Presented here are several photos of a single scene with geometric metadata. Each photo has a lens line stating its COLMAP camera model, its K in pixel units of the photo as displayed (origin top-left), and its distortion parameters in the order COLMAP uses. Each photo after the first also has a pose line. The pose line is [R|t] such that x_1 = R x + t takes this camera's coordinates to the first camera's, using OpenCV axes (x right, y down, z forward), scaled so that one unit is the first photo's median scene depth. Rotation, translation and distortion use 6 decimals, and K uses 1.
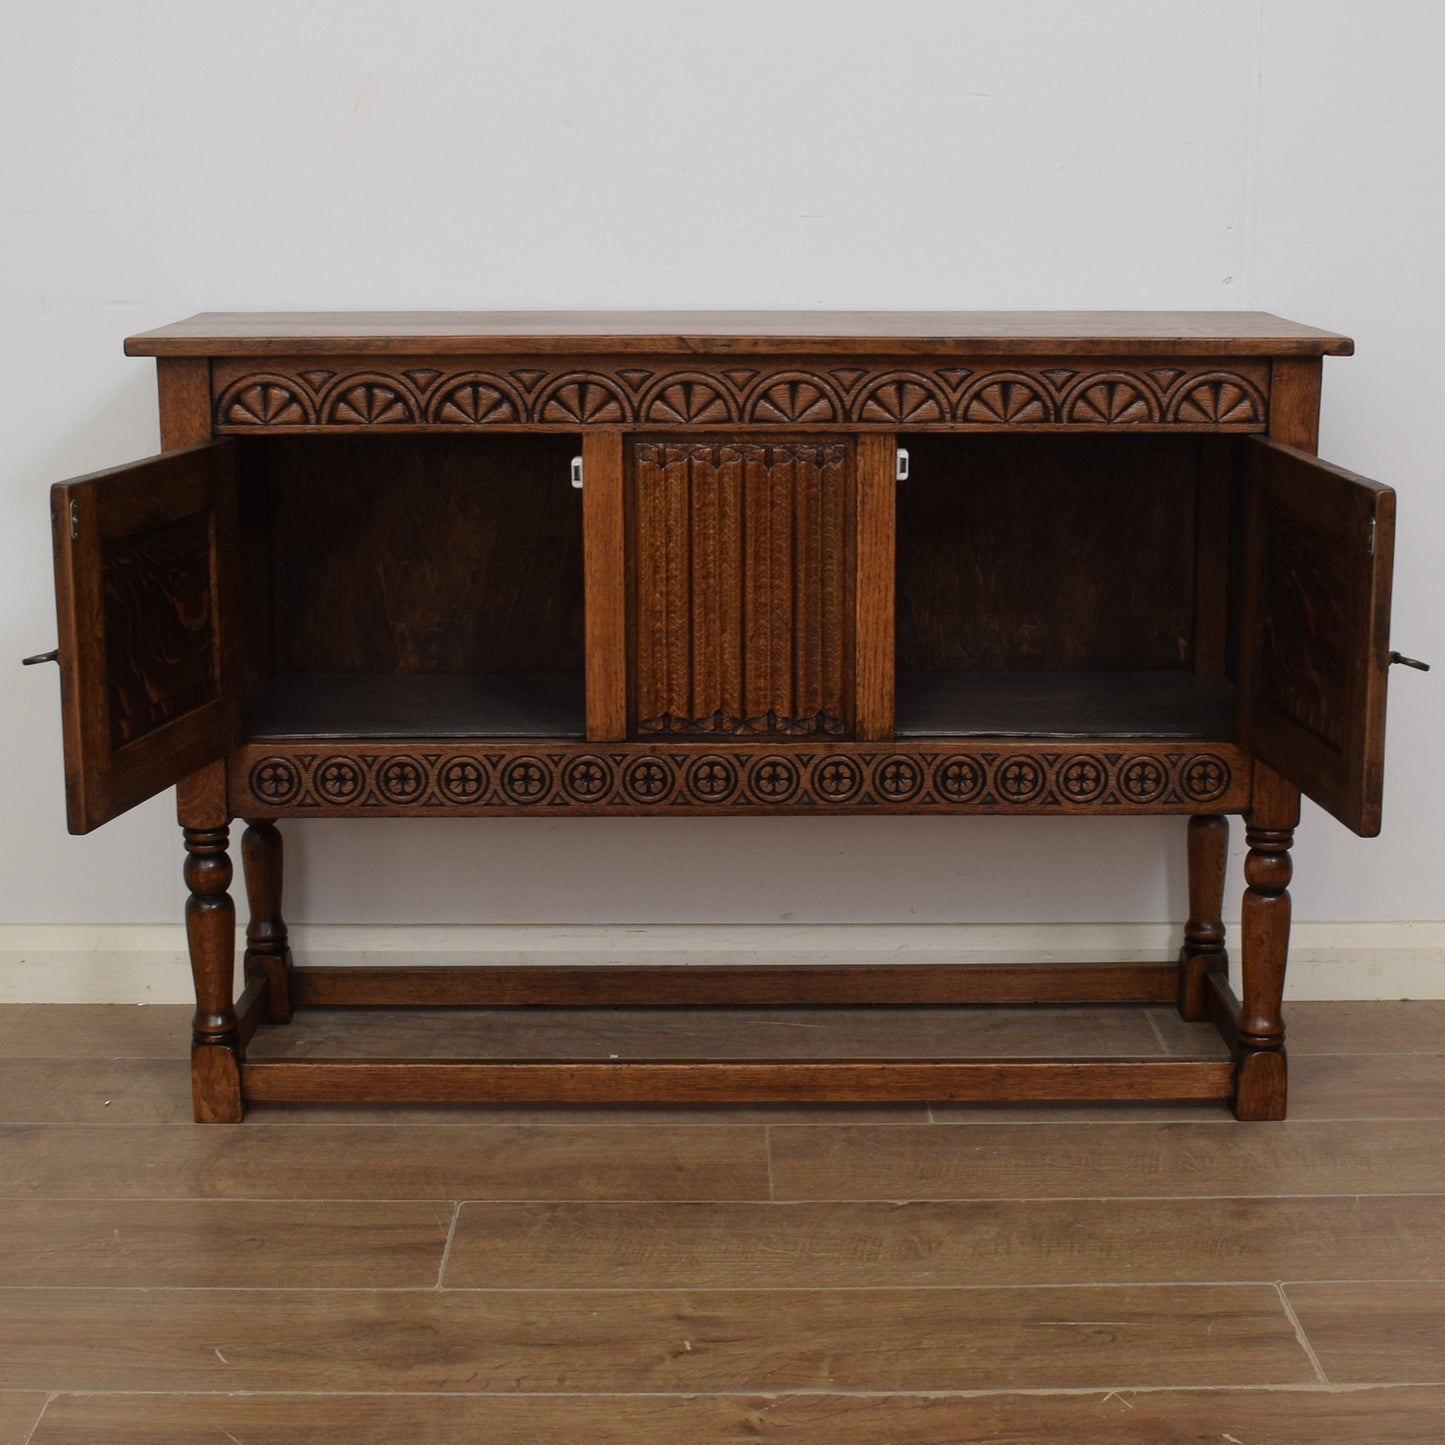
lens RADIAL K [[2585.9, 0, 722.5], [0, 2585.9, 722.5], [0, 0, 1]] dist [-0.067125, -0.280709]
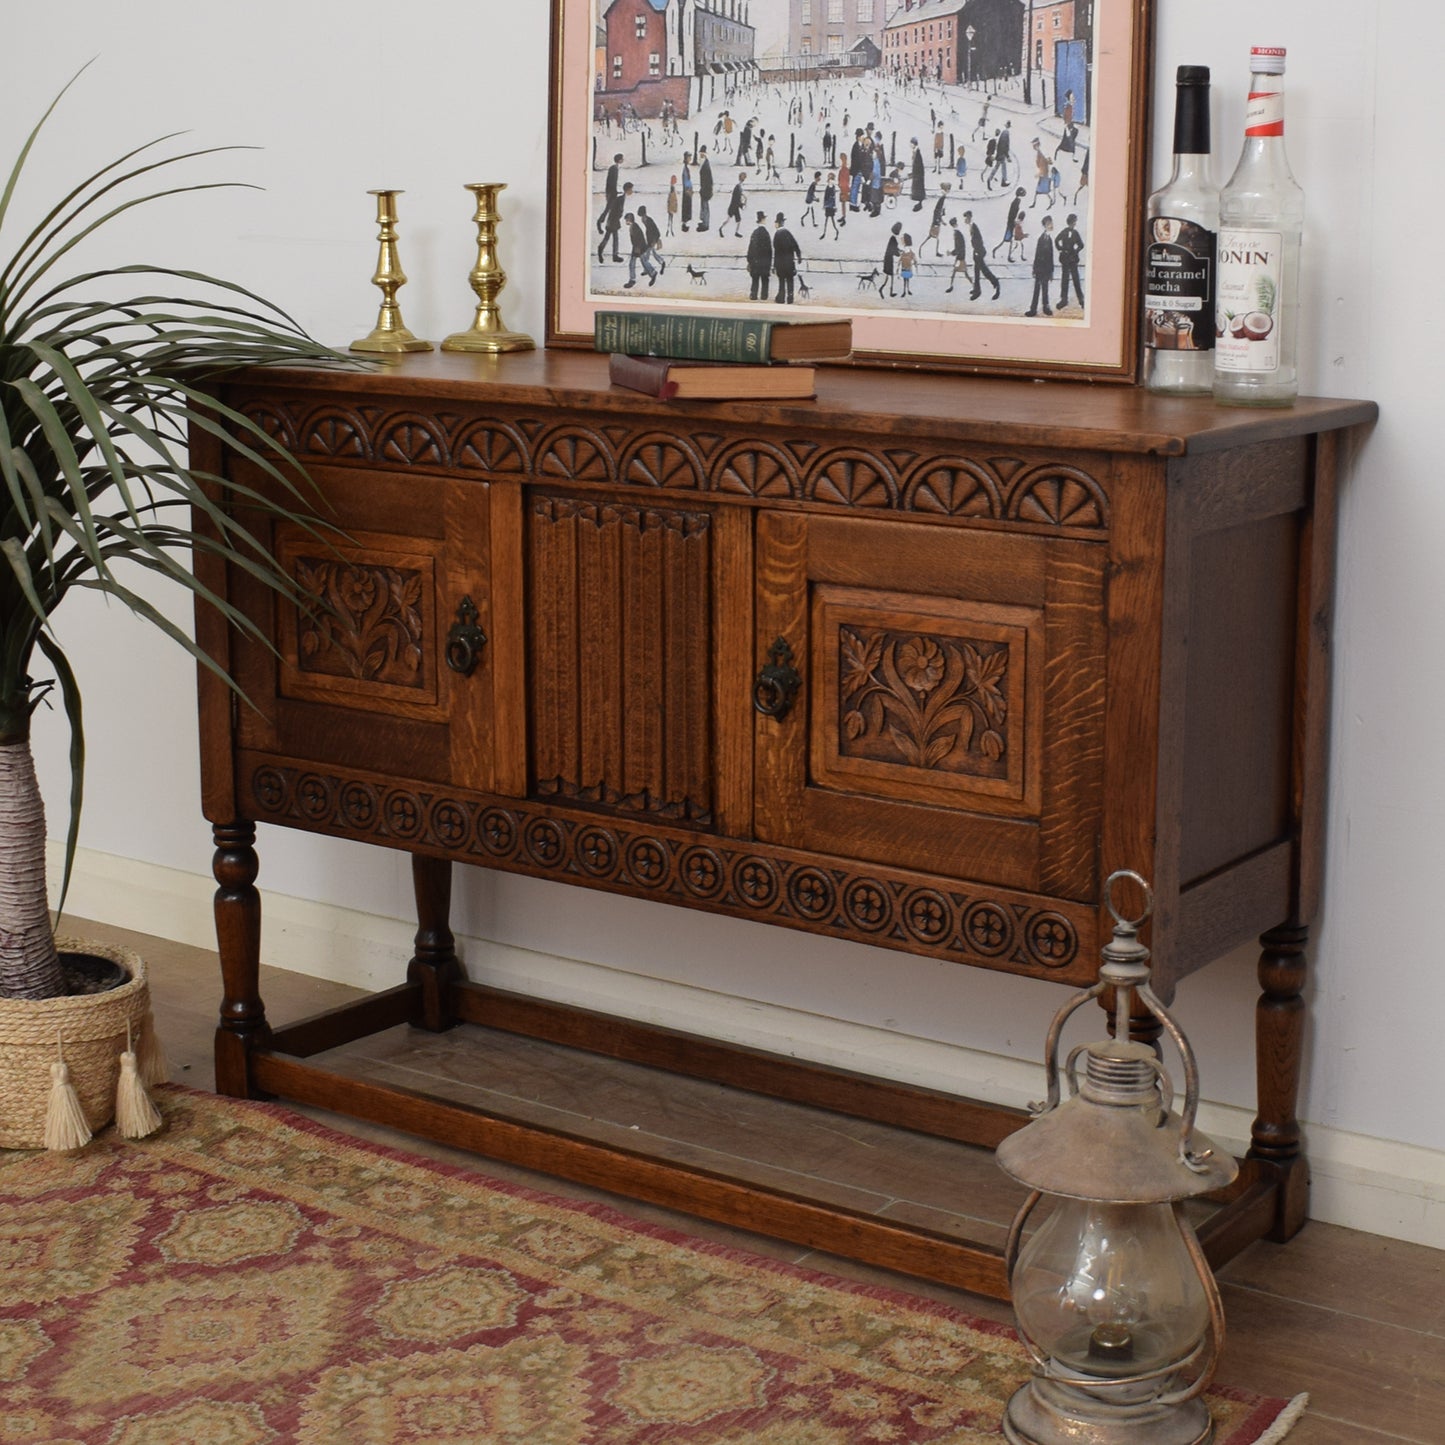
lens RADIAL K [[2626.5, 0, 870.3], [0, 2626.5, 669.3], [0, 0, 1]] dist [-0.081578, -0.042313]
pose [[0.835140, 0.115774, -0.537716, 0.612502], [-0.132943, 0.991100, 0.006914, -0.067011], [0.533730, 0.065712, 0.843098, 0.240427]]
